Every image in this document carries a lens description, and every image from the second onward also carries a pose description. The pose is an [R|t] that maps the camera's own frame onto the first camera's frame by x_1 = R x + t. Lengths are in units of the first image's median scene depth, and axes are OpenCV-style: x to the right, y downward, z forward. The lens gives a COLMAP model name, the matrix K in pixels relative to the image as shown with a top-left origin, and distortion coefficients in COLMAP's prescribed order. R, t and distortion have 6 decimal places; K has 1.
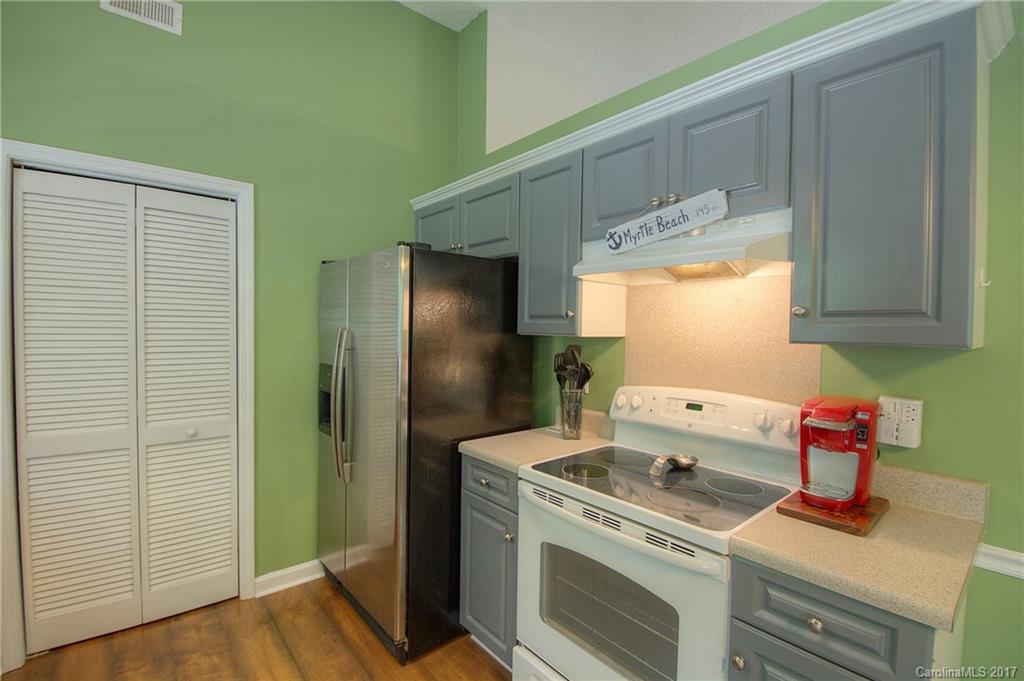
lens RADIAL K [[460.8, 0, 507.1], [0, 460.8, 342.5], [0, 0, 1]] dist [0.012973, -0.021371]
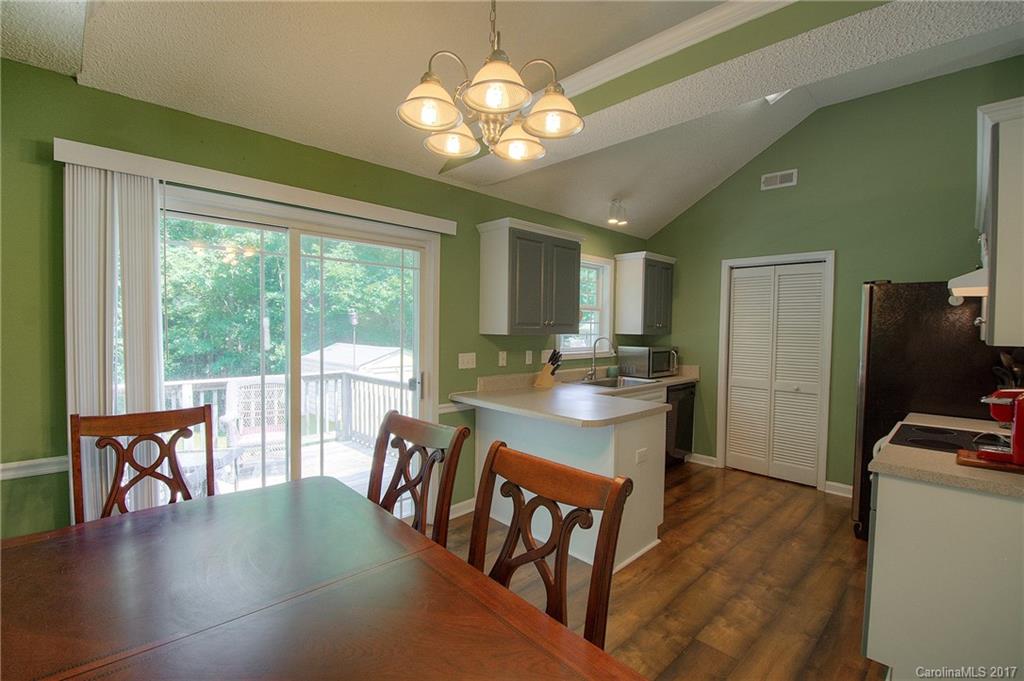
lens RADIAL K [[453.8, 0, 515.5], [0, 453.8, 343.3], [0, 0, 1]] dist [0.014401, -0.020072]
pose [[0.088974, 0.022989, -0.995769, 1.285819], [-0.040851, 0.998977, 0.019413, 0.023777], [0.995196, 0.038951, 0.089822, -0.394221]]
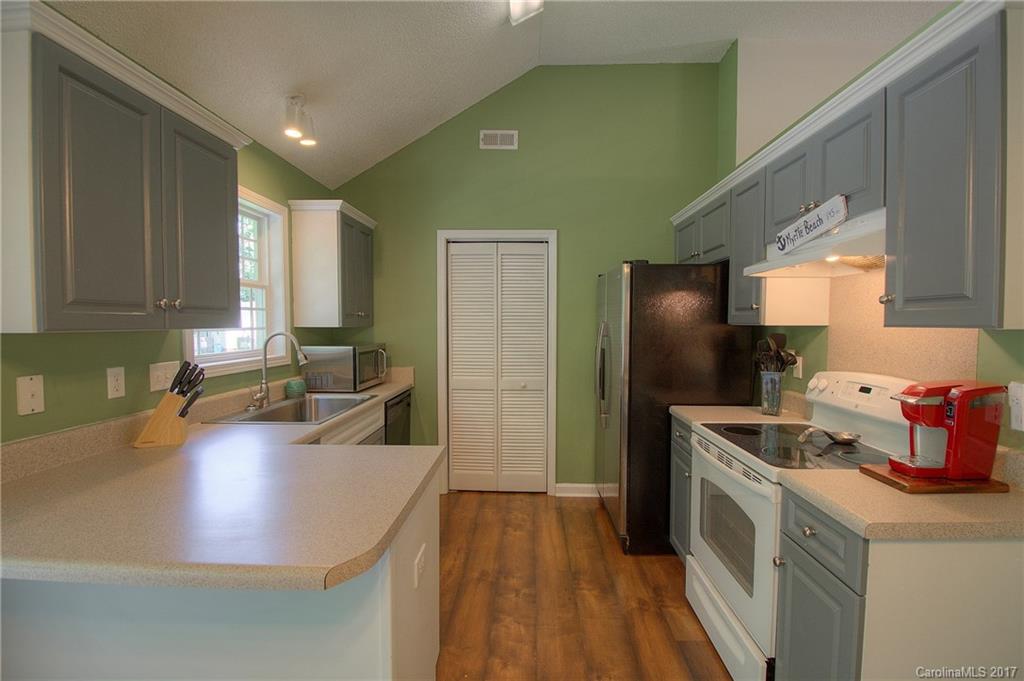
lens RADIAL K [[453.8, 0, 515.5], [0, 453.8, 343.3], [0, 0, 1]] dist [0.014401, -0.020072]
pose [[0.746545, 0.017357, -0.665108, 0.460586], [-0.011353, 0.999846, 0.013349, 0.025211], [0.665238, -0.002414, 0.746628, -0.293095]]
